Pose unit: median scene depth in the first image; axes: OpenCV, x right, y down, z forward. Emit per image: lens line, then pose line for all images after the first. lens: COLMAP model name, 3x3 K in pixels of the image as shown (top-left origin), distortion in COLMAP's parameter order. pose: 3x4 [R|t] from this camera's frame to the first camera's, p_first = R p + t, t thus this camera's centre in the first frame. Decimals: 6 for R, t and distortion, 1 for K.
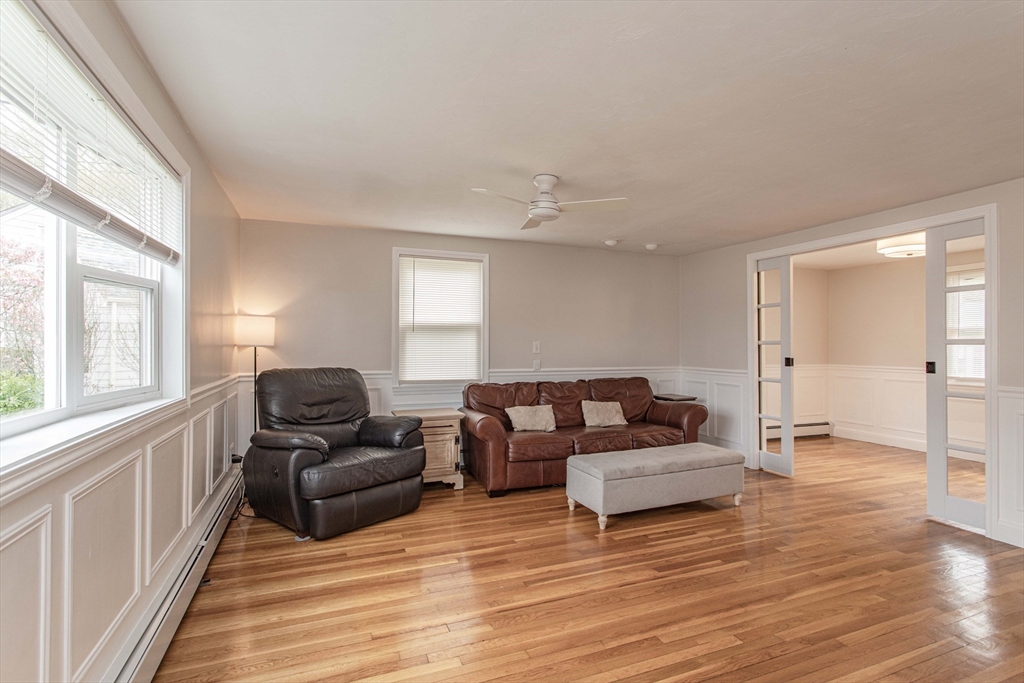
lens RADIAL K [[497.8, 0, 510.8], [0, 497.8, 340.4], [0, 0, 1]] dist [0.003268, 0.000986]
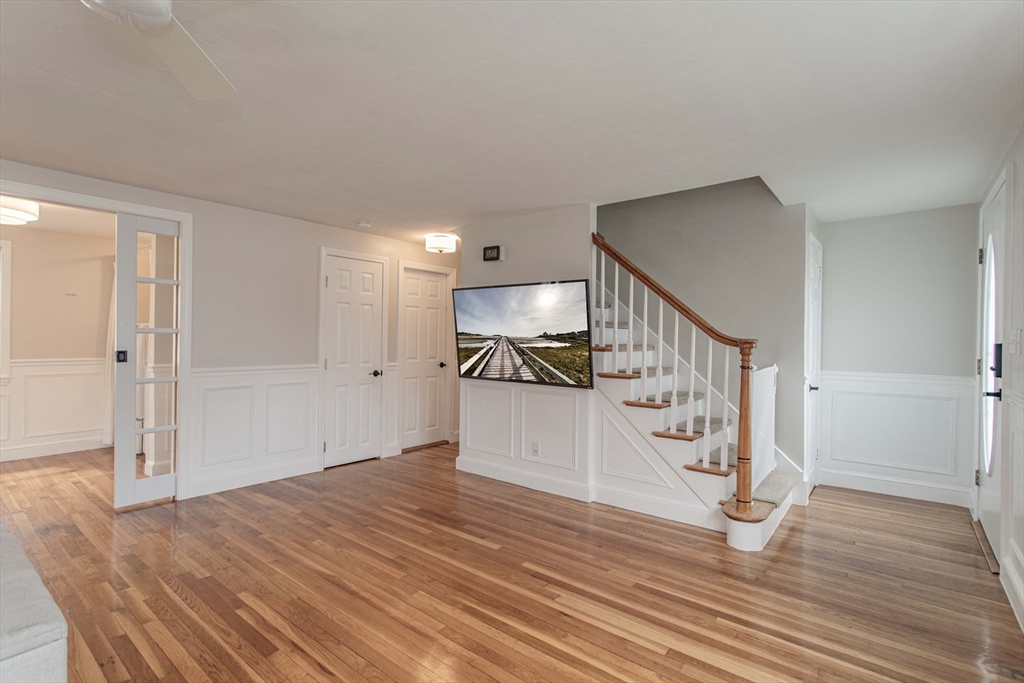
lens RADIAL K [[497.8, 0, 510.8], [0, 497.8, 340.4], [0, 0, 1]] dist [0.003268, 0.000986]
pose [[-0.504519, -0.013792, 0.863290, -0.467825], [-0.020276, 0.999786, 0.004123, 0.004424], [-0.863162, -0.015424, -0.504691, 1.023301]]
